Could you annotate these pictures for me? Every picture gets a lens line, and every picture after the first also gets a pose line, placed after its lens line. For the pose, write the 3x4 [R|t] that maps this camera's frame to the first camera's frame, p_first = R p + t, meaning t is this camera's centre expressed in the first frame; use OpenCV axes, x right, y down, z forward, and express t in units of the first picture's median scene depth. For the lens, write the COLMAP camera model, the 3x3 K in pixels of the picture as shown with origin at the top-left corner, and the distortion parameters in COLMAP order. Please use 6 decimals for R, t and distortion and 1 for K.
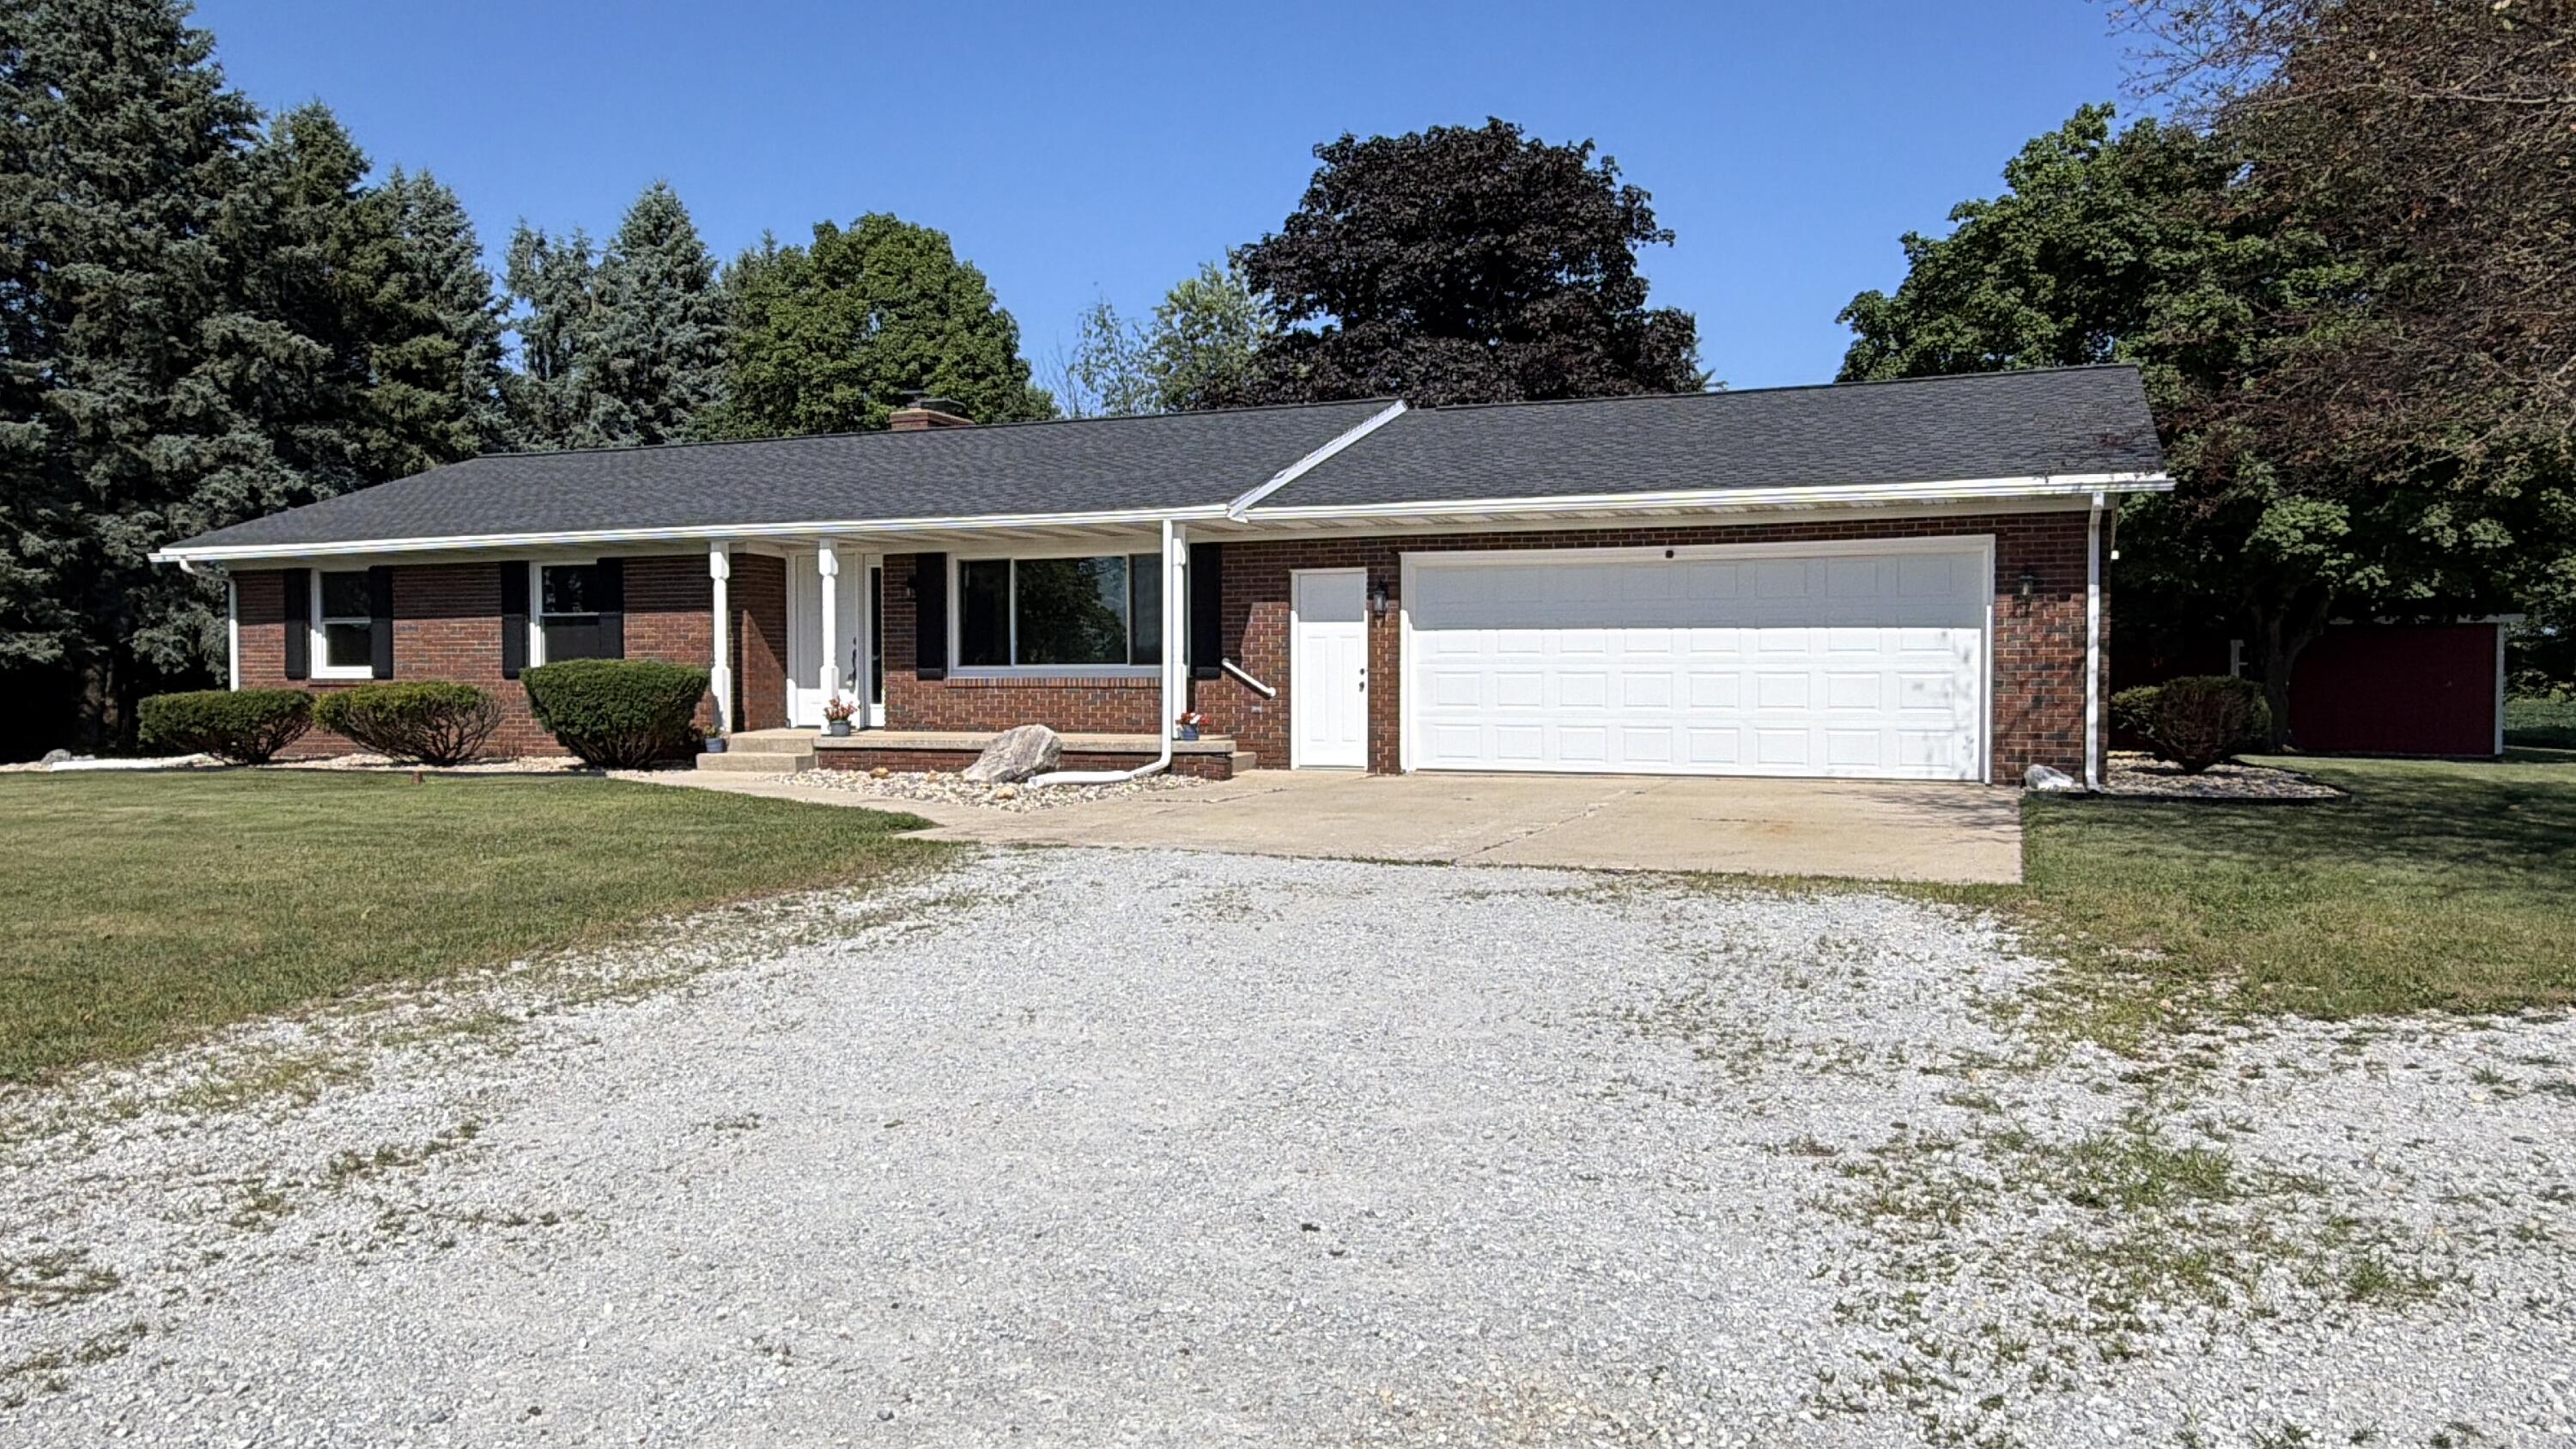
lens RADIAL K [[2016.8, 0, 1284.5], [0, 2016.8, 723.2], [0, 0, 1]] dist [-0.013165, -0.001504]
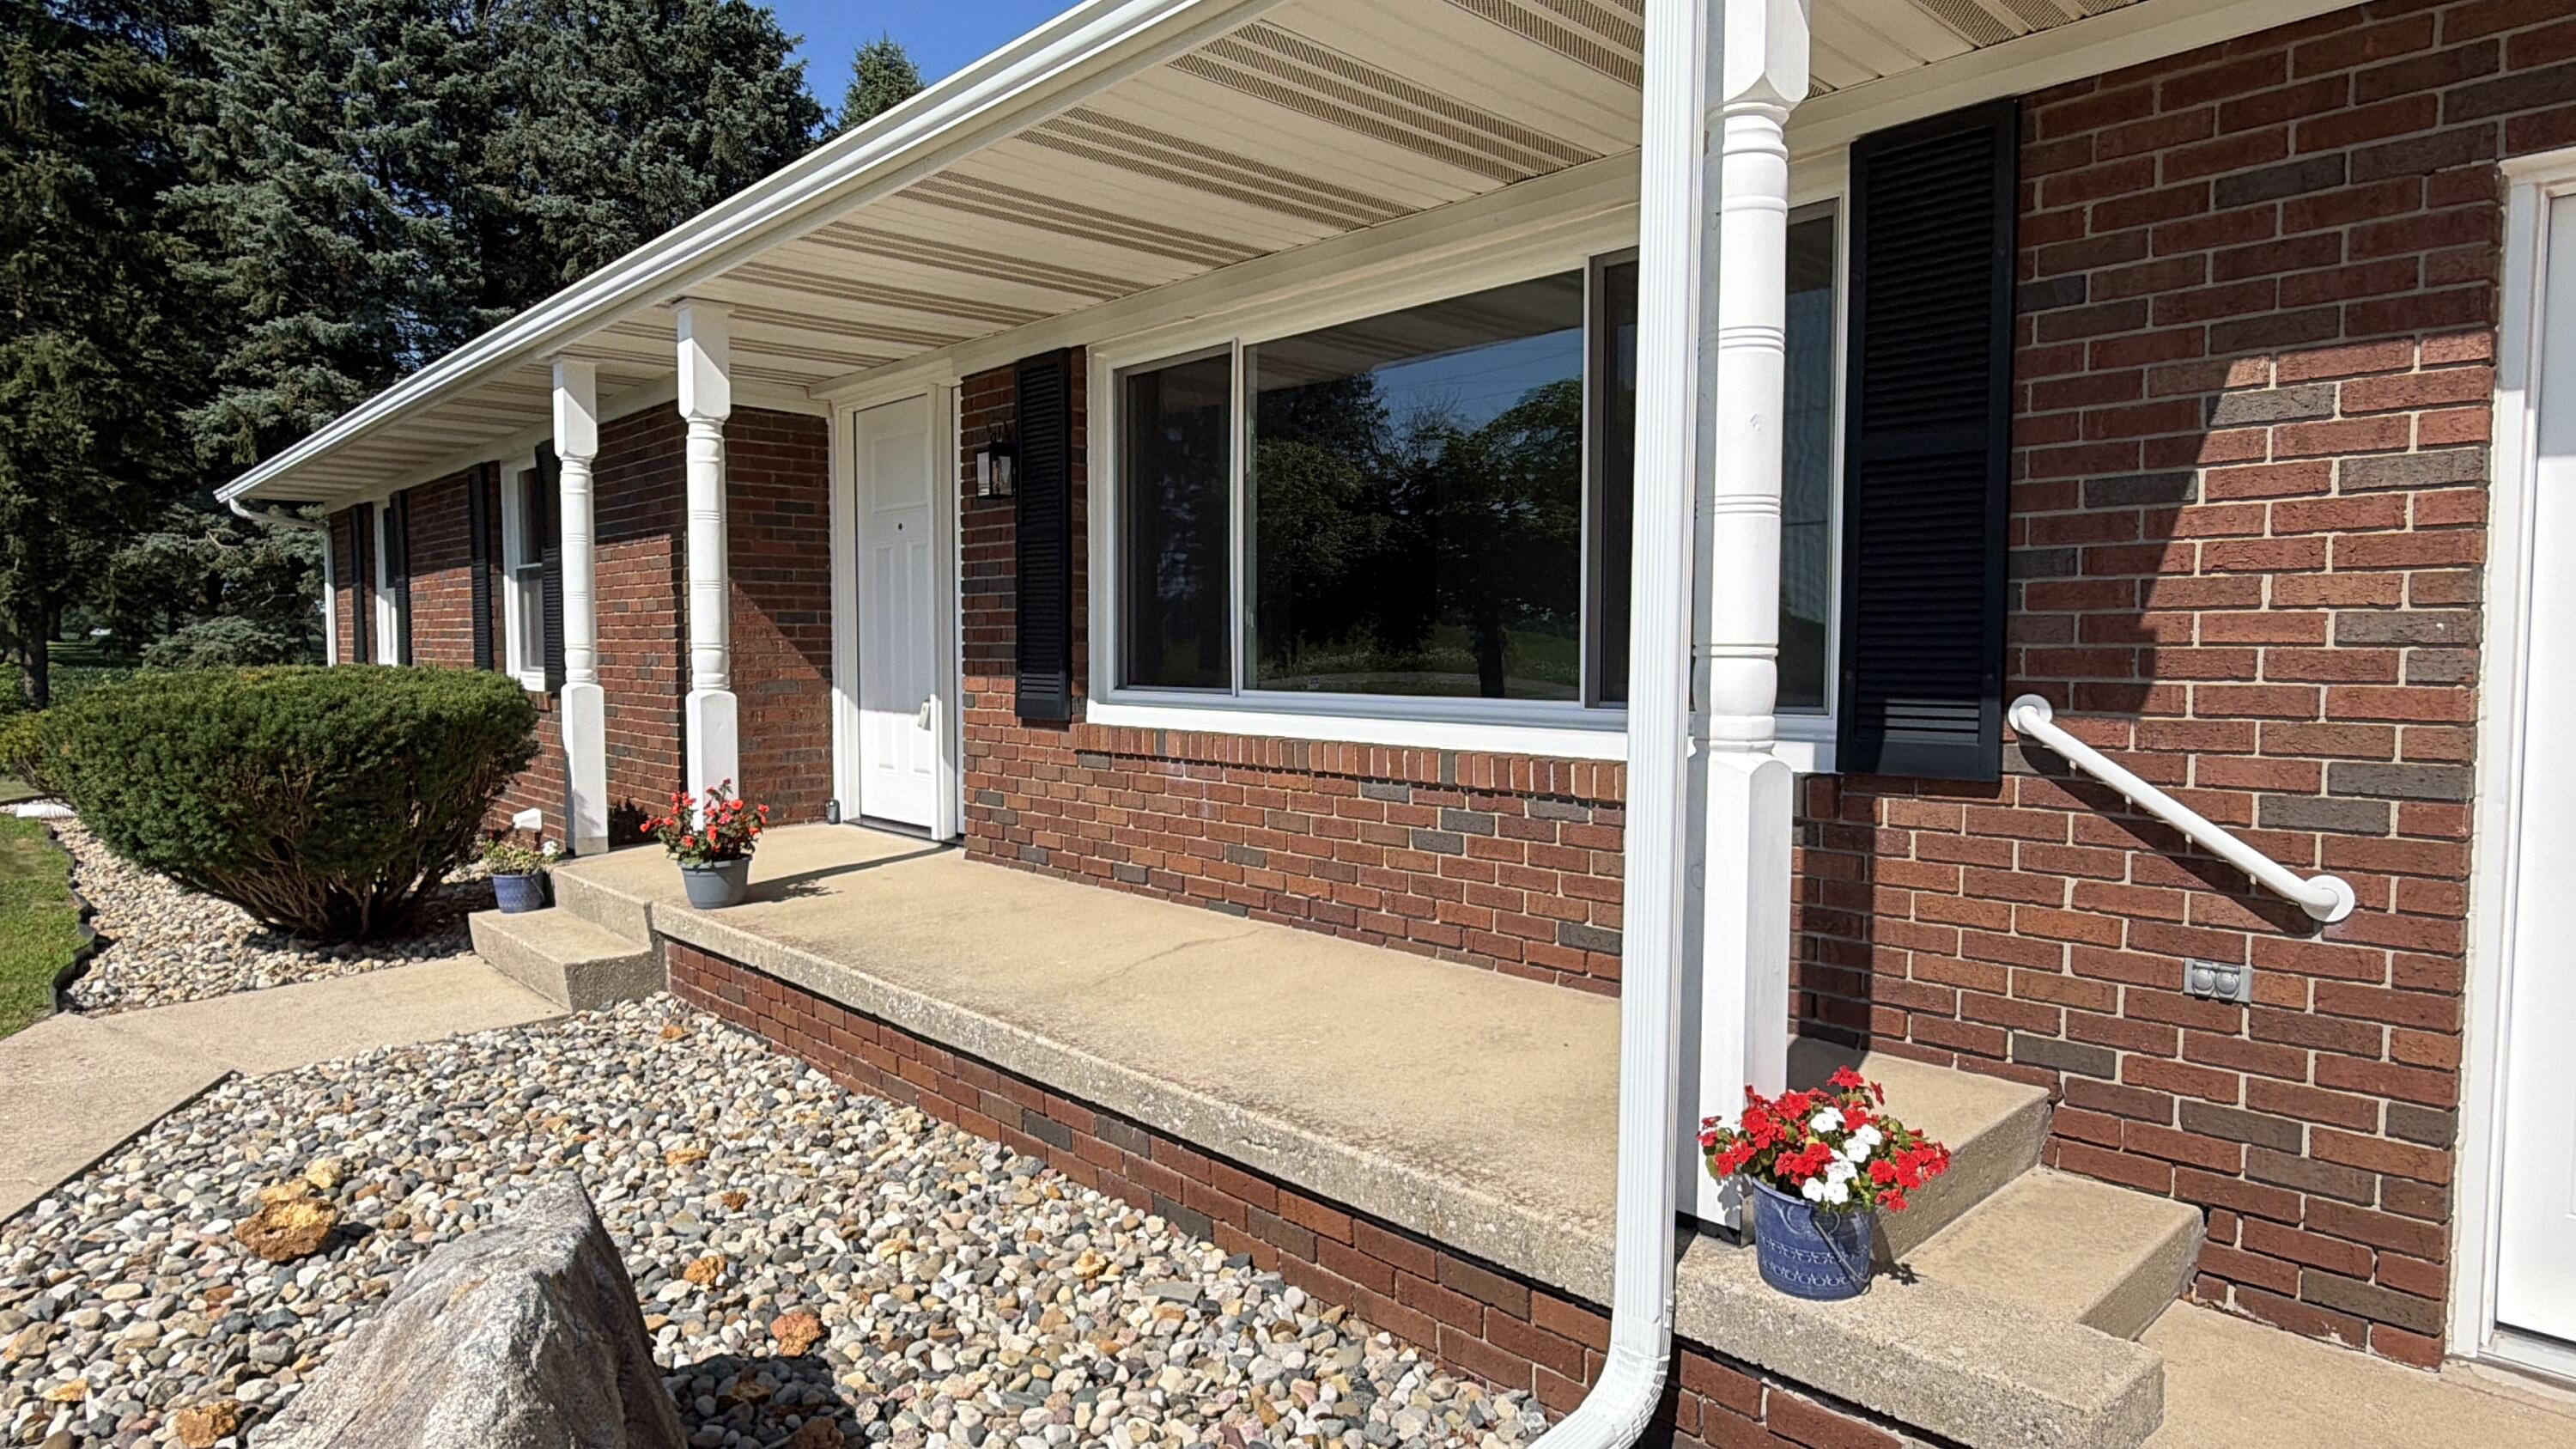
lens RADIAL K [[1452.0, 0, 1285.4], [0, 1452.0, 721.7], [0, 0, 1]] dist [-0.007339, -0.001234]
pose [[0.908141, 0.023845, -0.417985, -0.035435], [-0.007154, 0.999115, 0.041453, -0.034443], [0.418603, -0.034655, 0.907508, 0.829645]]
